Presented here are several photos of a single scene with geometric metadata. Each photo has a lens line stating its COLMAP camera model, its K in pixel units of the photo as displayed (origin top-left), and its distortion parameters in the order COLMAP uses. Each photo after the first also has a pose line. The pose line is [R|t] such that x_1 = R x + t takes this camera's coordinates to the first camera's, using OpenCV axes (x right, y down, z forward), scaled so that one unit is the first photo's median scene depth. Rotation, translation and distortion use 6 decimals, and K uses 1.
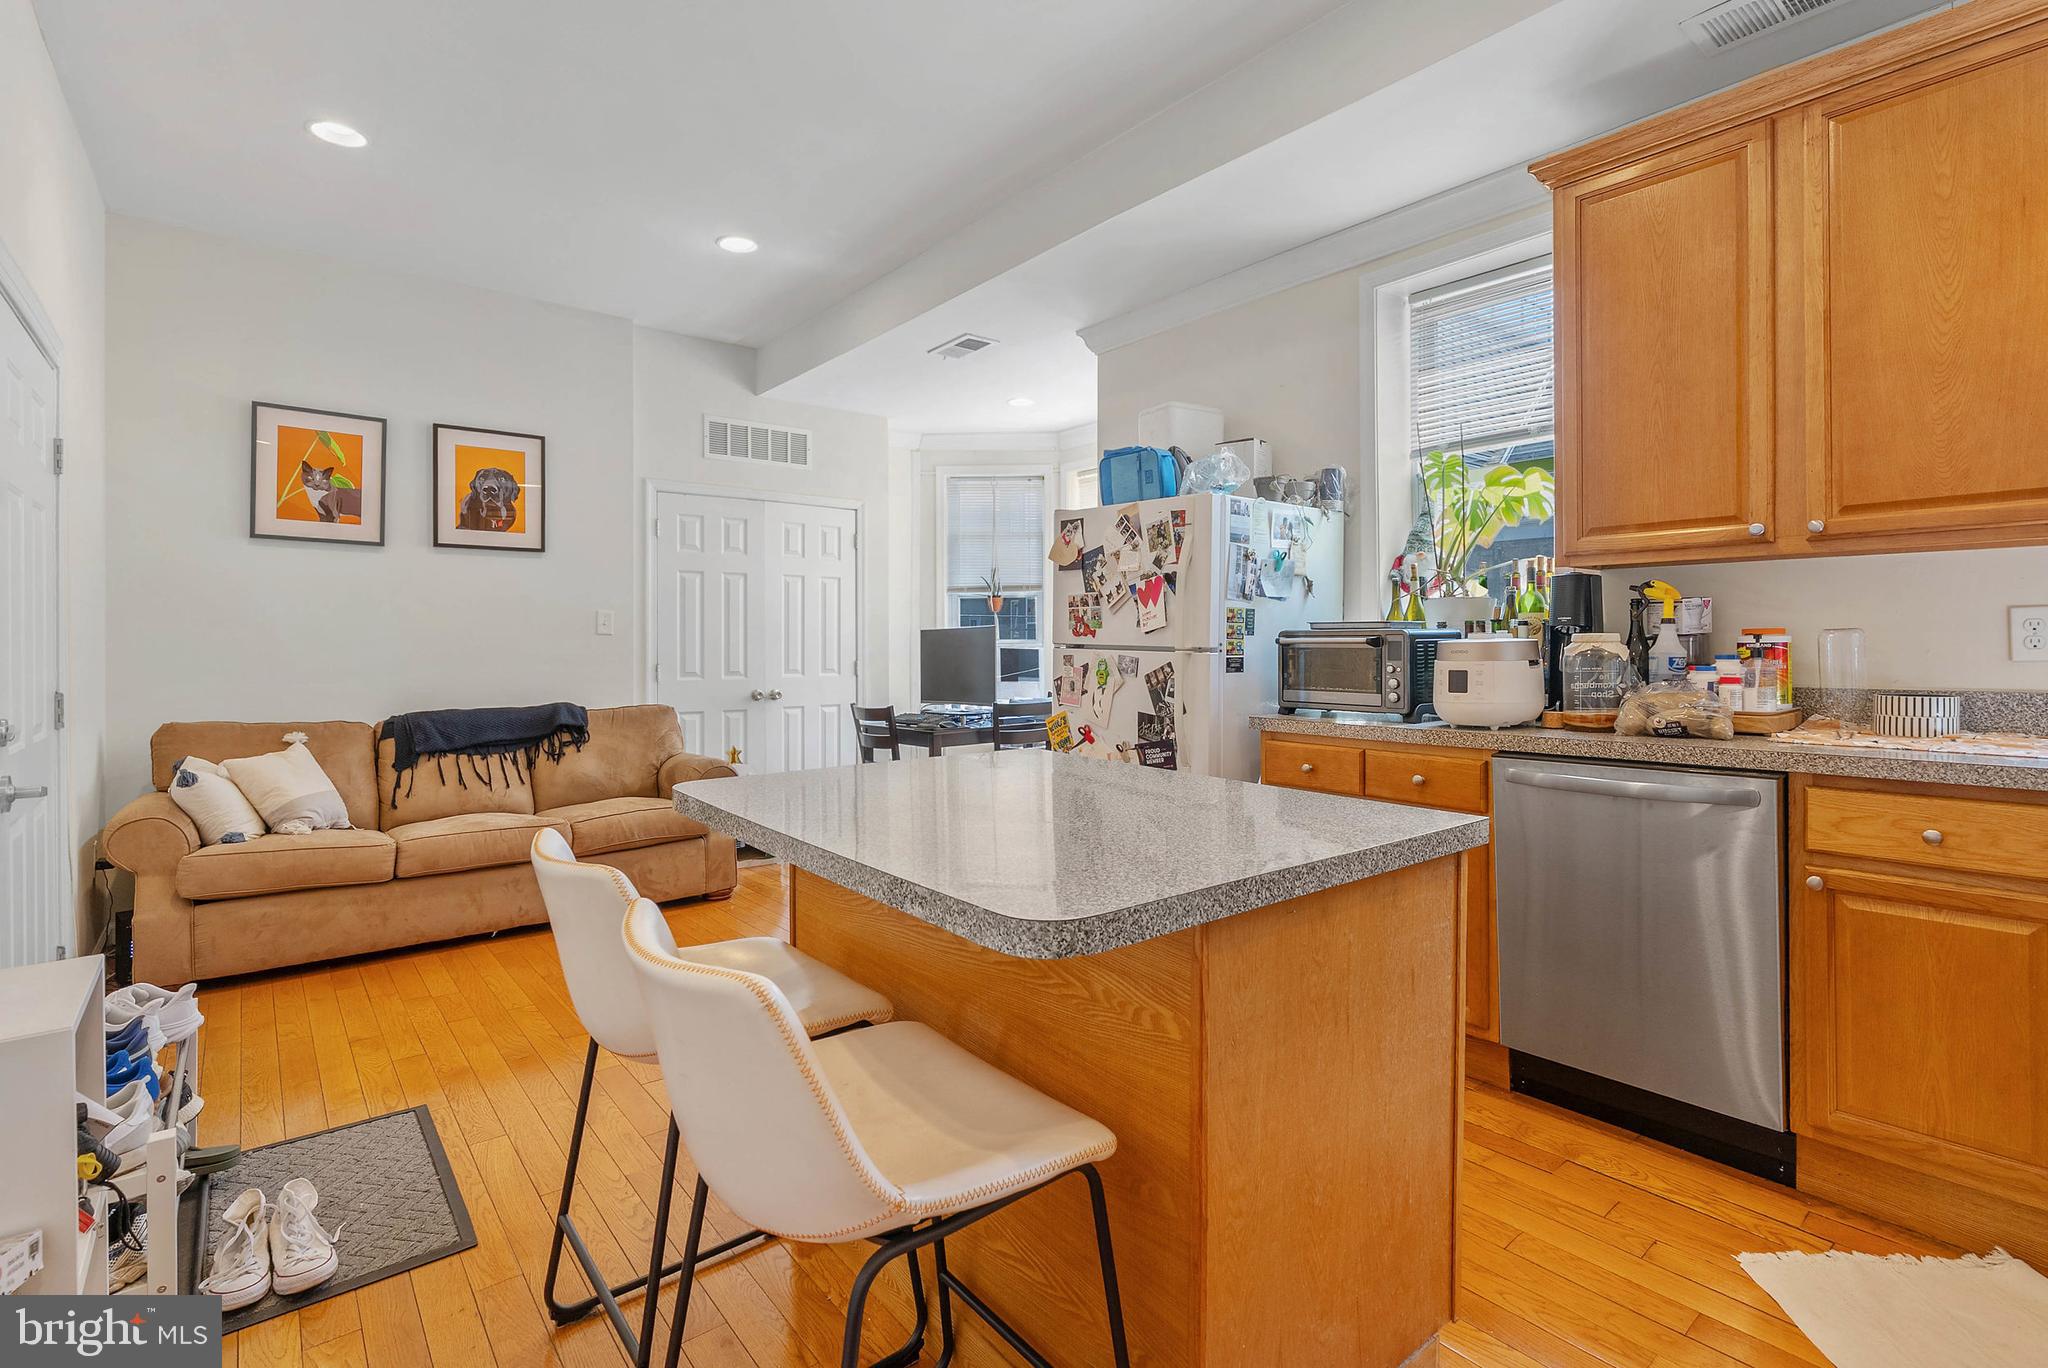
lens RADIAL K [[947.3, 0, 1015.7], [0, 947.3, 642.2], [0, 0, 1]] dist [0.000270, 0.000110]
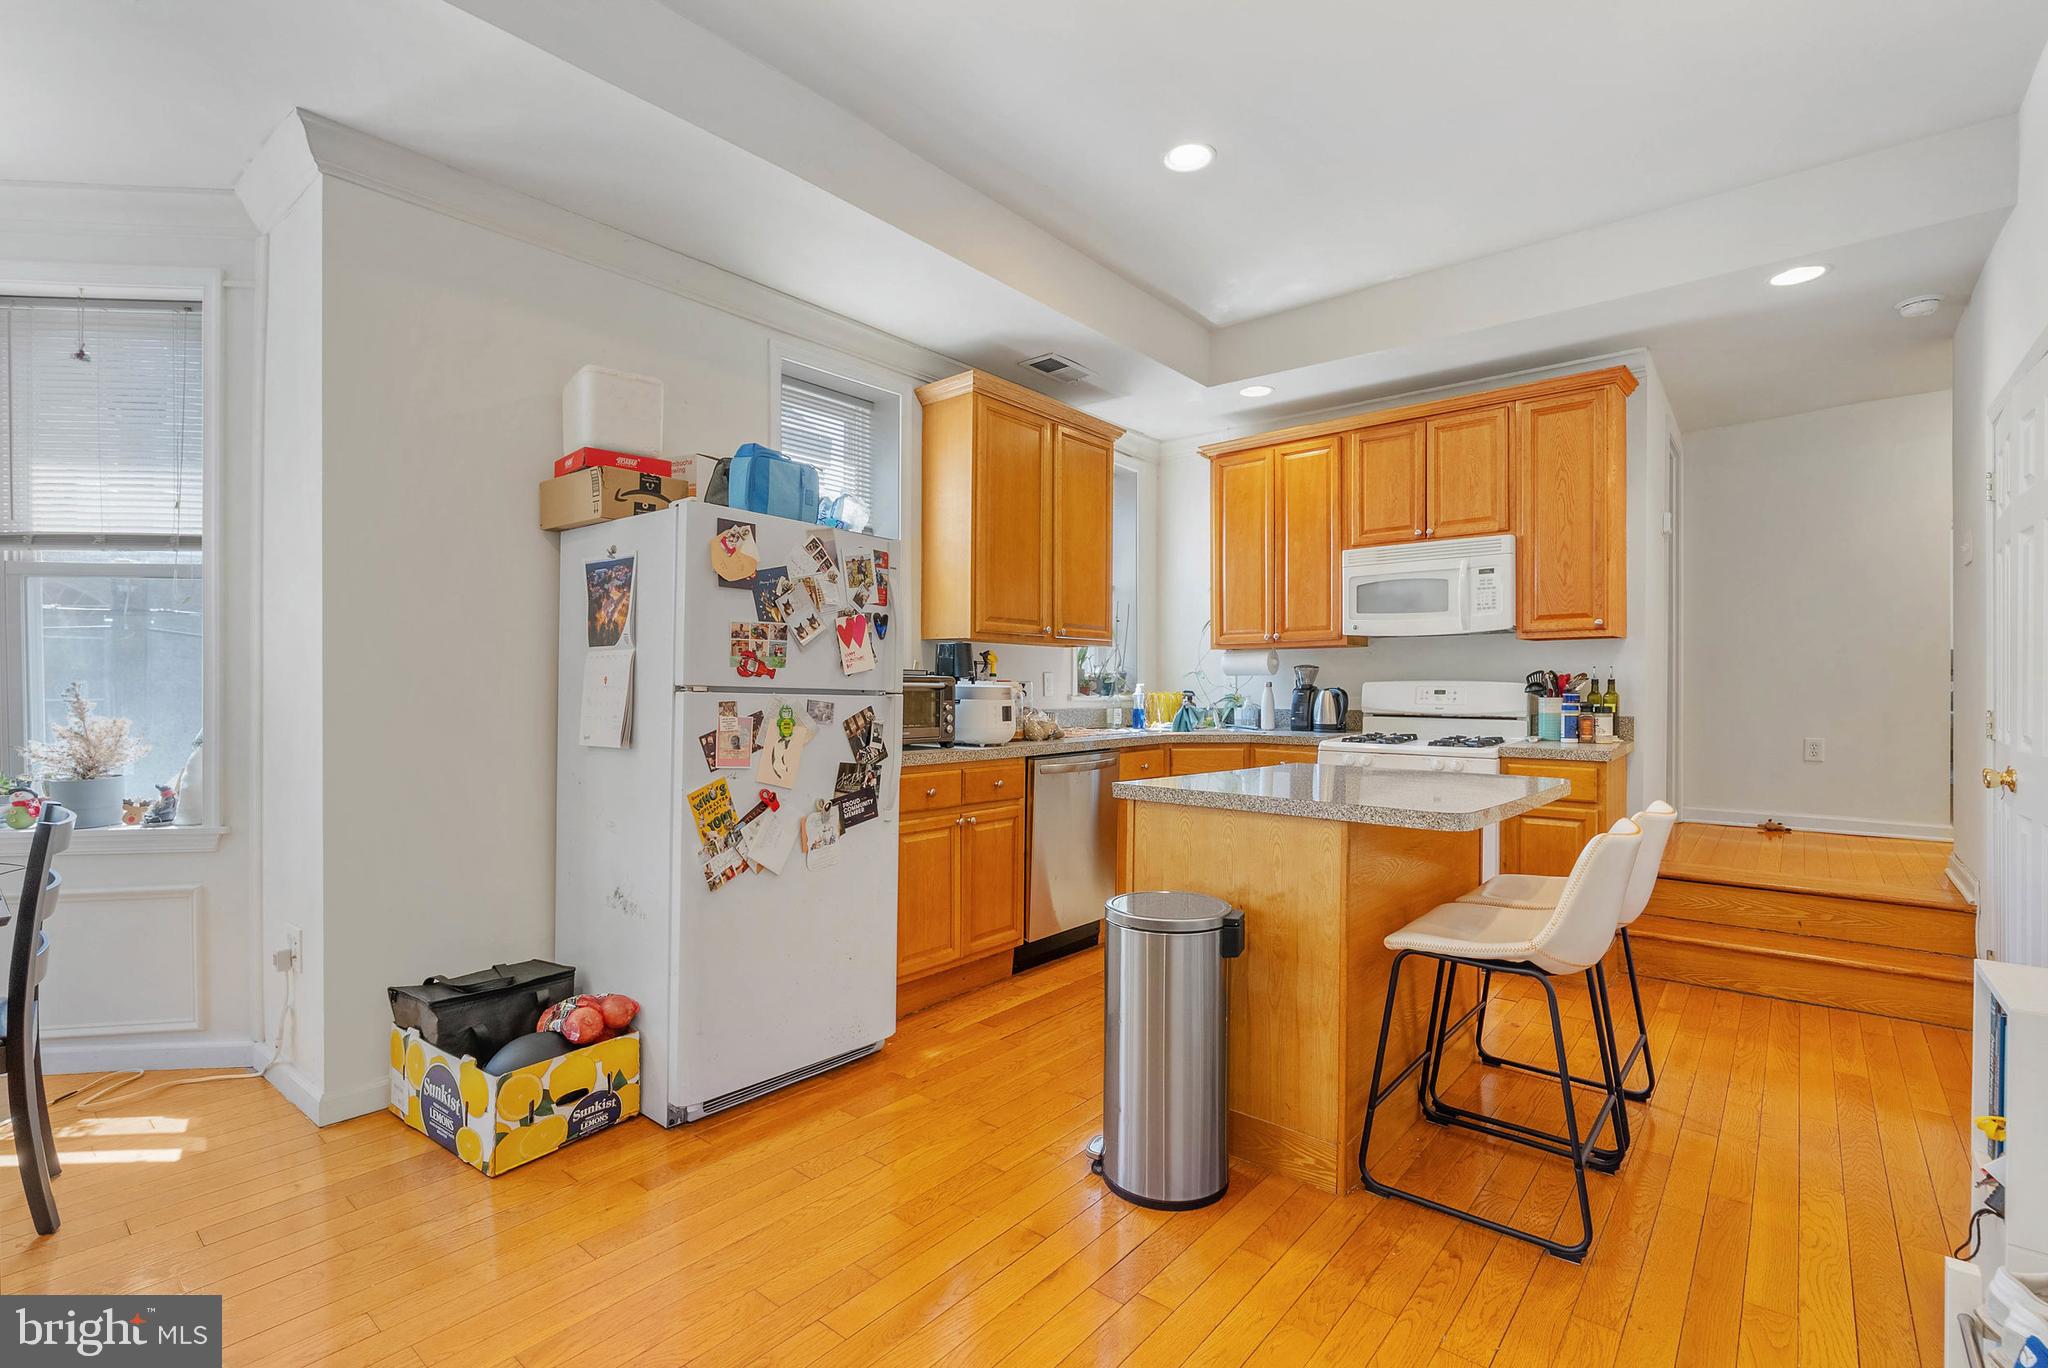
lens RADIAL K [[947.3, 0, 1023.2], [0, 947.3, 687.9], [0, 0, 1]] dist [0.000270, 0.000110]
pose [[-0.191060, 0.000651, 0.981578, -0.779727], [-0.006982, 0.999974, -0.002022, 0.002987], [-0.981553, -0.007240, -0.191051, 0.991647]]
